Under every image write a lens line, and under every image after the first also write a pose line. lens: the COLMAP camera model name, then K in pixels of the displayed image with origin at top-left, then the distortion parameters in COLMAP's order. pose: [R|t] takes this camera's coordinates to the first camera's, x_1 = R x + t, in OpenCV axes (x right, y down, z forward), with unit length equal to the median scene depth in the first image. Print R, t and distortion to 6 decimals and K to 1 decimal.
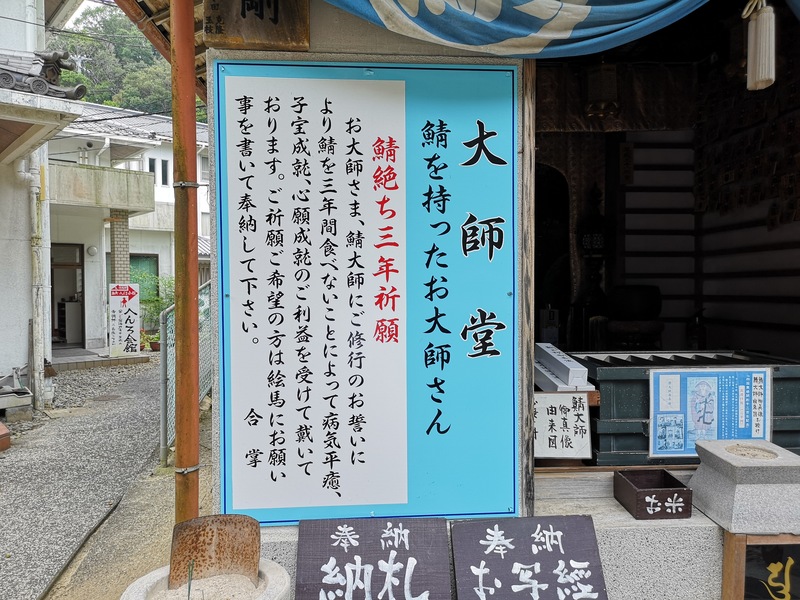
lens RADIAL K [[623.8, 0, 401.1], [0, 623.8, 300.3], [0, 0, 1]] dist [0.048487, -0.041941]
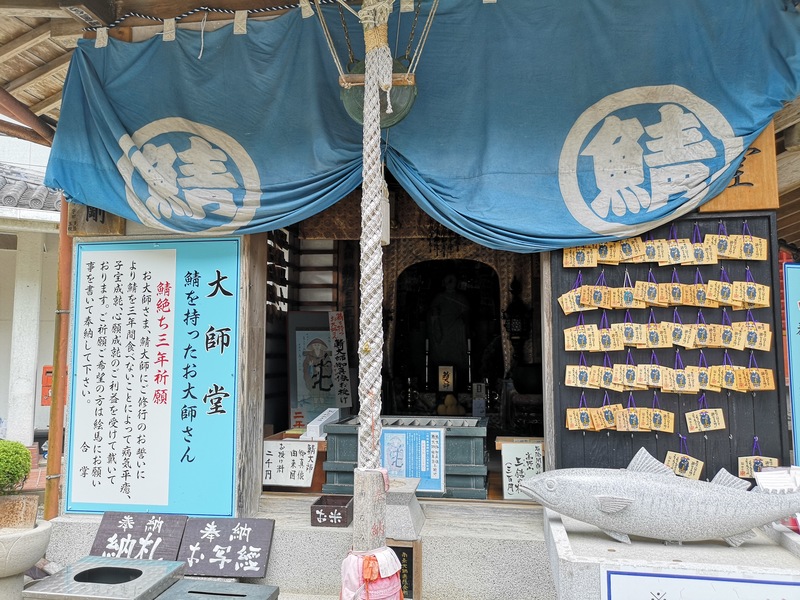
lens RADIAL K [[623.8, 0, 400.9], [0, 623.8, 298.8], [0, 0, 1]] dist [0.048487, -0.041941]
pose [[0.971265, -0.018317, -0.237296, 1.003119], [-0.008294, 0.993824, -0.110659, -0.030830], [0.237857, 0.109448, 0.965114, -0.488856]]
